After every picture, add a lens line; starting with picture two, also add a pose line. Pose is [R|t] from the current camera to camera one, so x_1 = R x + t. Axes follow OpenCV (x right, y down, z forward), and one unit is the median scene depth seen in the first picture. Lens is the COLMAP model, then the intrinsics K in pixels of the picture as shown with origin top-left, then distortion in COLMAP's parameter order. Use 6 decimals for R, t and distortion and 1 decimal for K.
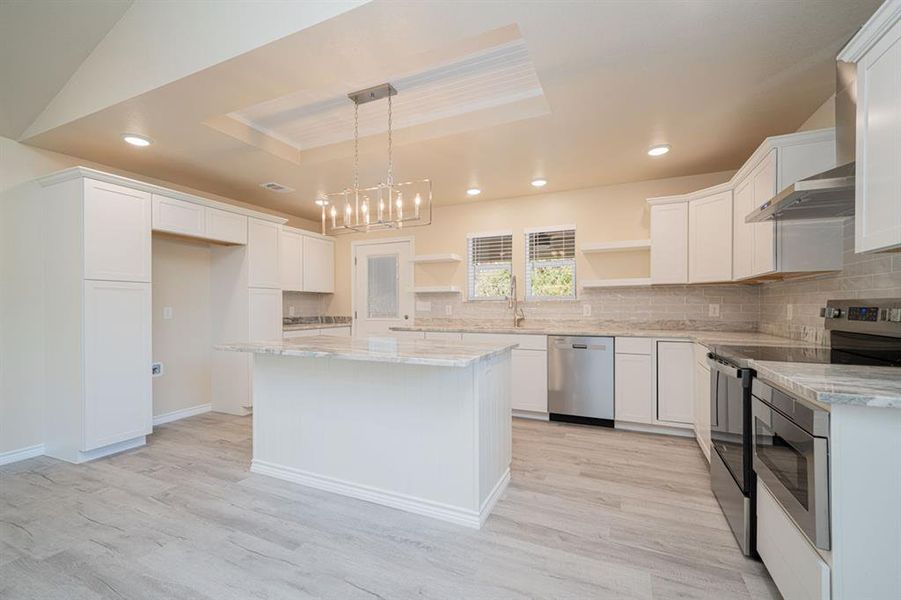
lens RADIAL K [[393.0, 0, 439.4], [0, 393.0, 306.8], [0, 0, 1]] dist [0.002495, 0.000204]
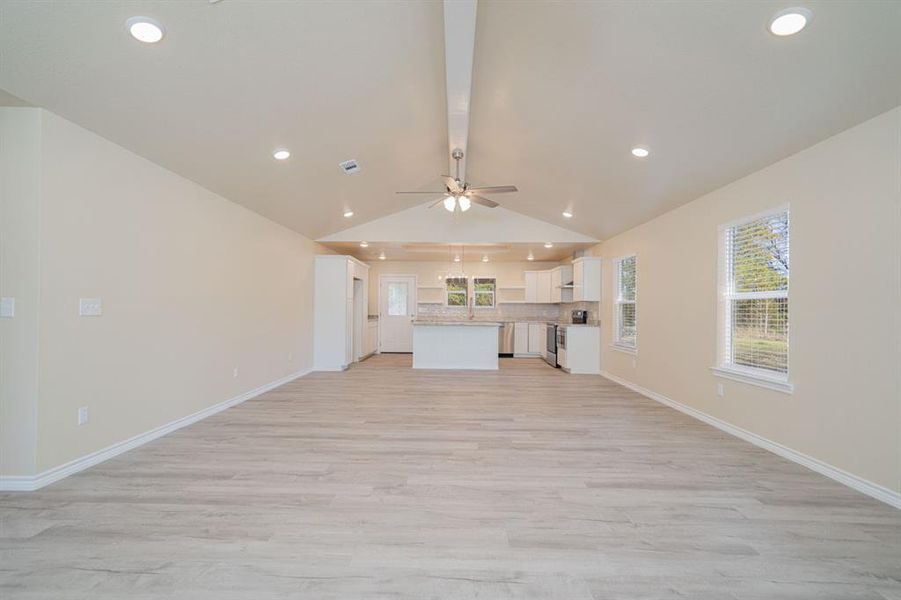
lens RADIAL K [[399.9, 0, 448.1], [0, 399.9, 305.6], [0, 0, 1]] dist [0.000890, 0.000224]
pose [[0.915719, 0.015954, 0.401503, -1.084758], [-0.010924, 0.999831, -0.014815, 0.007398], [-0.401671, 0.009181, 0.915738, -1.337825]]
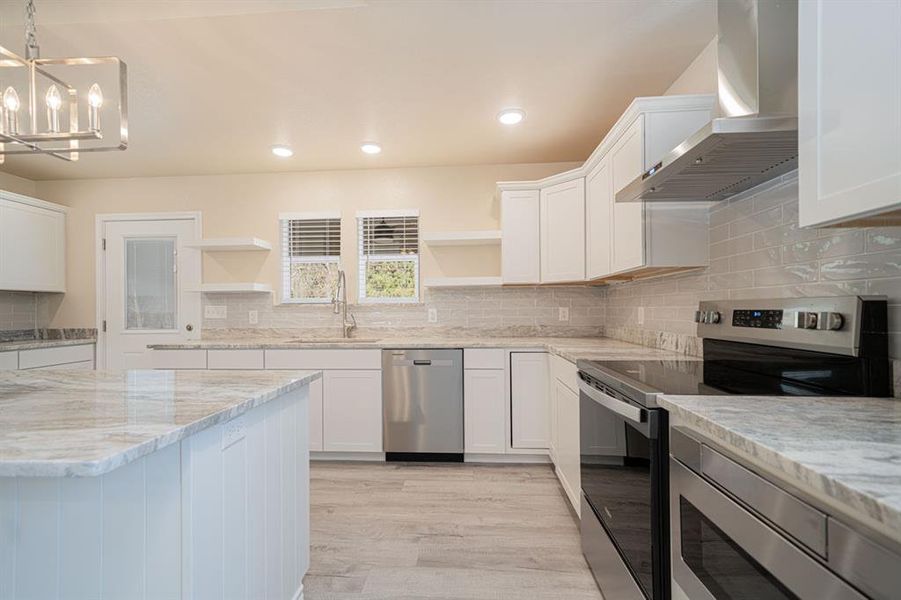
lens RADIAL K [[399.9, 0, 448.1], [0, 399.9, 305.6], [0, 0, 1]] dist [0.000890, 0.000224]
pose [[0.928375, -0.002105, 0.371638, 0.117548], [0.007389, 0.999891, -0.012795, -0.000829], [-0.371571, 0.014625, 0.928290, 0.262241]]
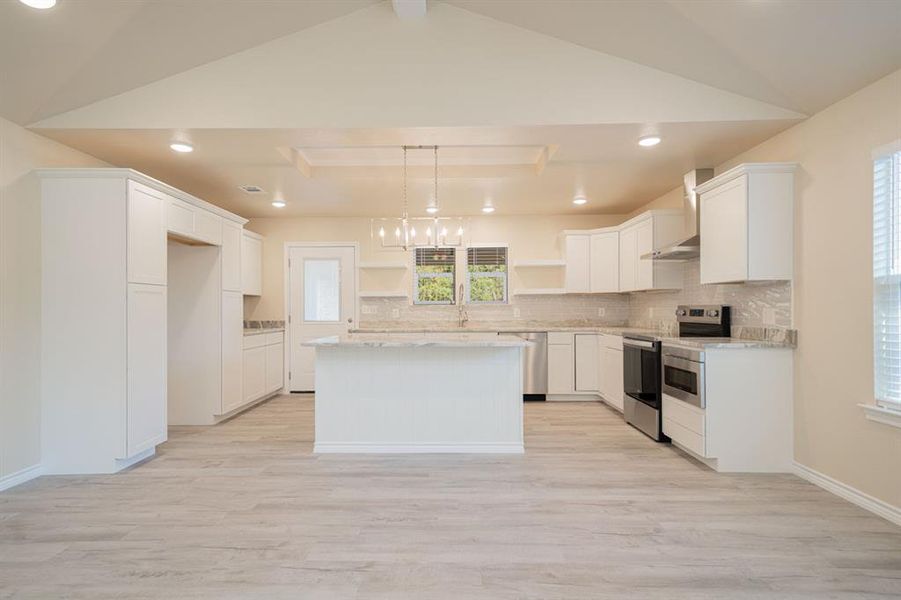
lens RADIAL K [[464.3, 0, 447.8], [0, 464.3, 307.3], [0, 0, 1]] dist [0.002449, 0.000261]
pose [[0.910444, 0.001014, 0.413631, -0.532799], [0.002354, 0.999968, -0.007634, 0.002524], [-0.413626, 0.007924, 0.910413, -0.312868]]
